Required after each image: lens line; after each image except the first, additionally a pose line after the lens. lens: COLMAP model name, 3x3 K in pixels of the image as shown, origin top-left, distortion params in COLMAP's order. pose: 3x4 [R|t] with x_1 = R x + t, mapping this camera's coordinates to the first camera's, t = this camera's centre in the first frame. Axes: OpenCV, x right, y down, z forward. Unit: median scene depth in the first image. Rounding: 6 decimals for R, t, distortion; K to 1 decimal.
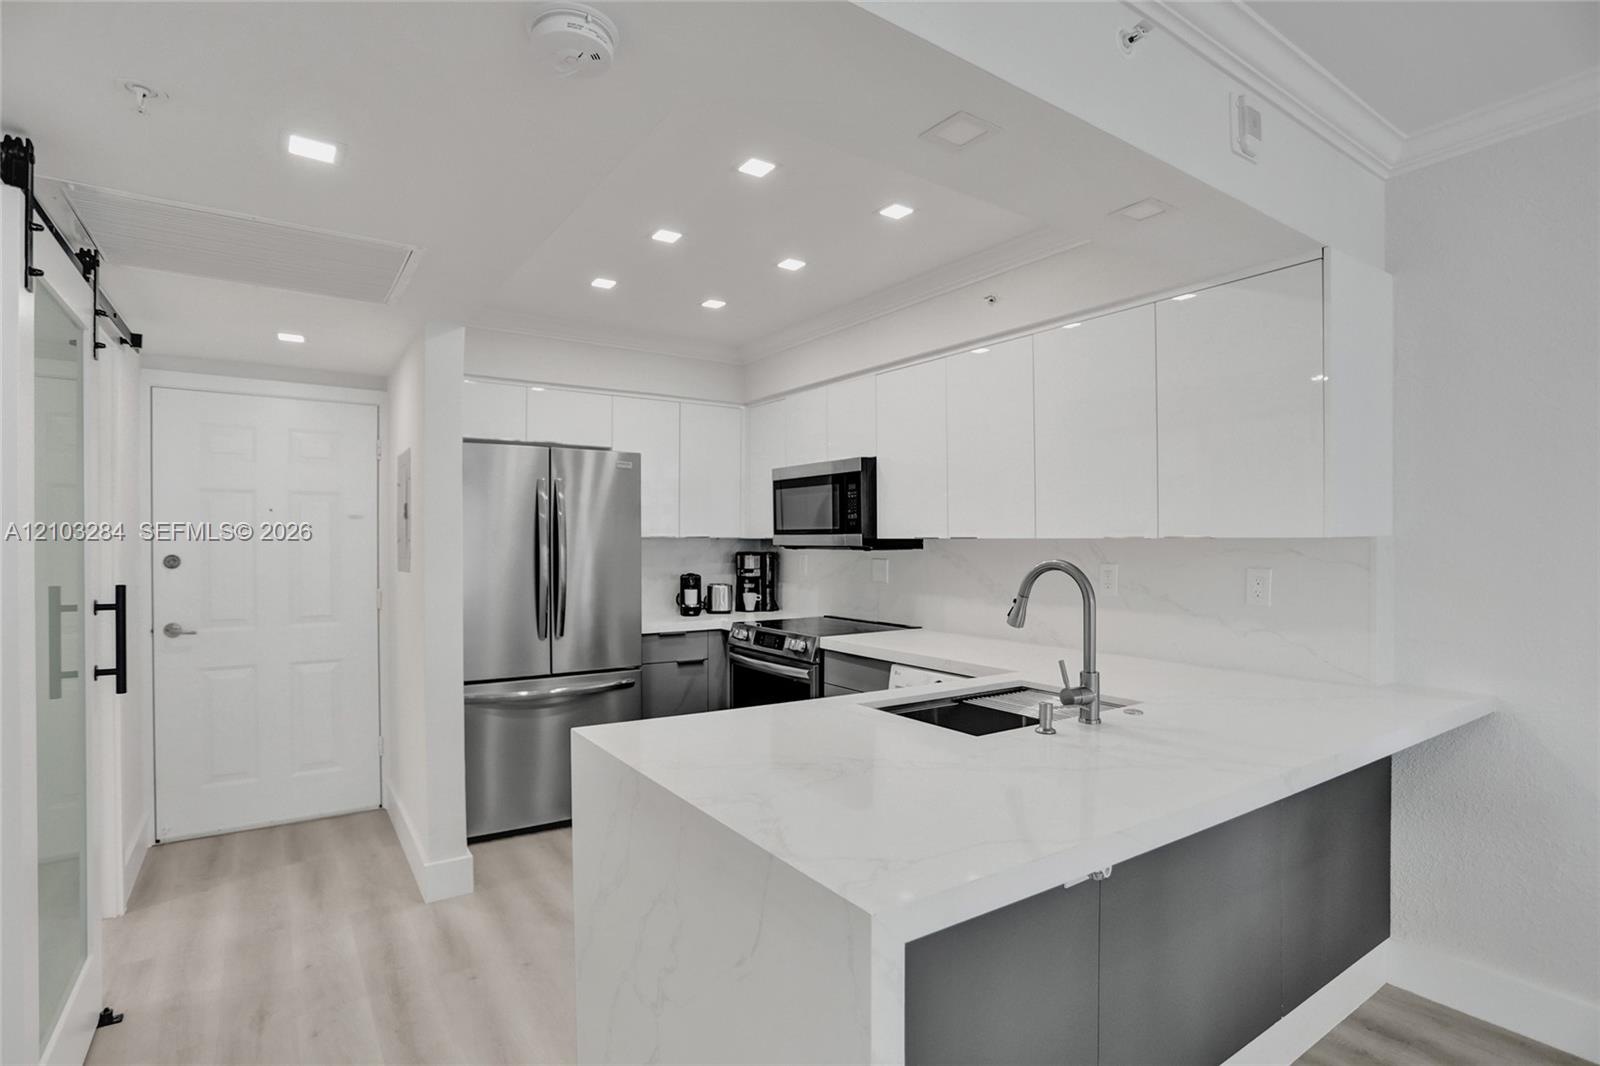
lens RADIAL K [[791.7, 0, 791.1], [0, 791.7, 542.2], [0, 0, 1]] dist [-0.060236, 0.026356]
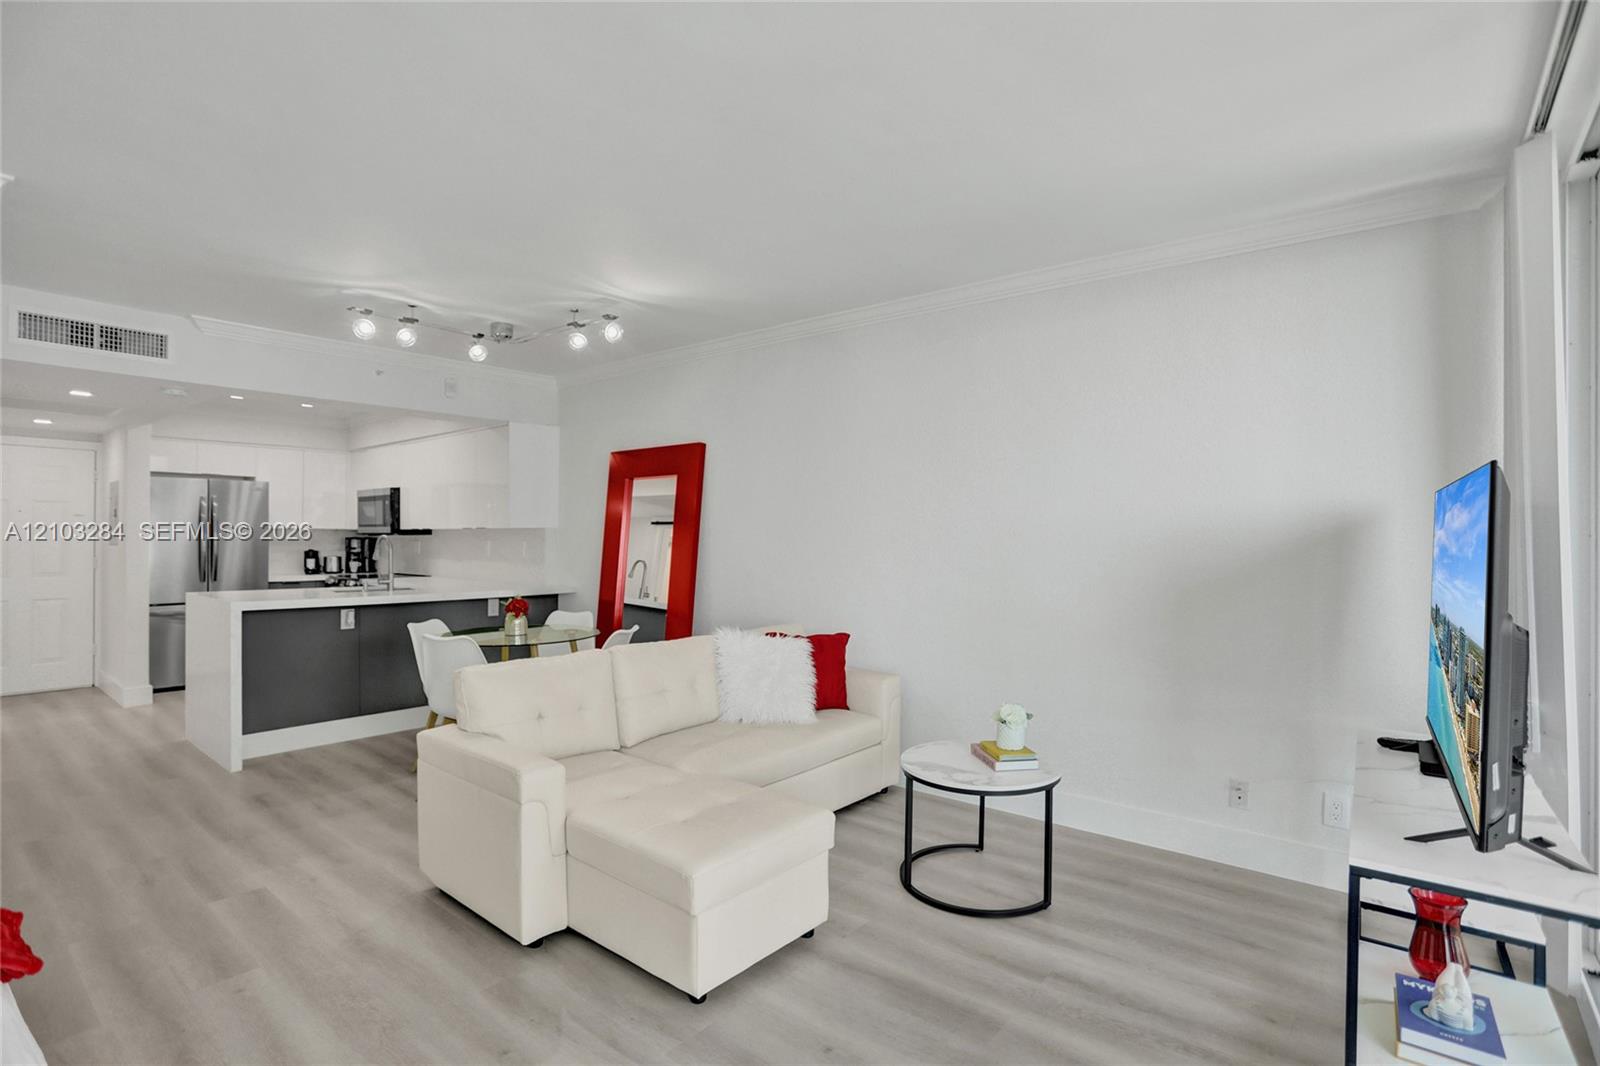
lens RADIAL K [[791.7, 0, 796.2], [0, 791.7, 534.8], [0, 0, 1]] dist [-0.060236, 0.026356]
pose [[0.962713, 0.003882, 0.270497, 0.515909], [-0.002733, 0.999986, -0.004625, 0.015271], [-0.270511, 0.003713, 0.962710, -1.077342]]
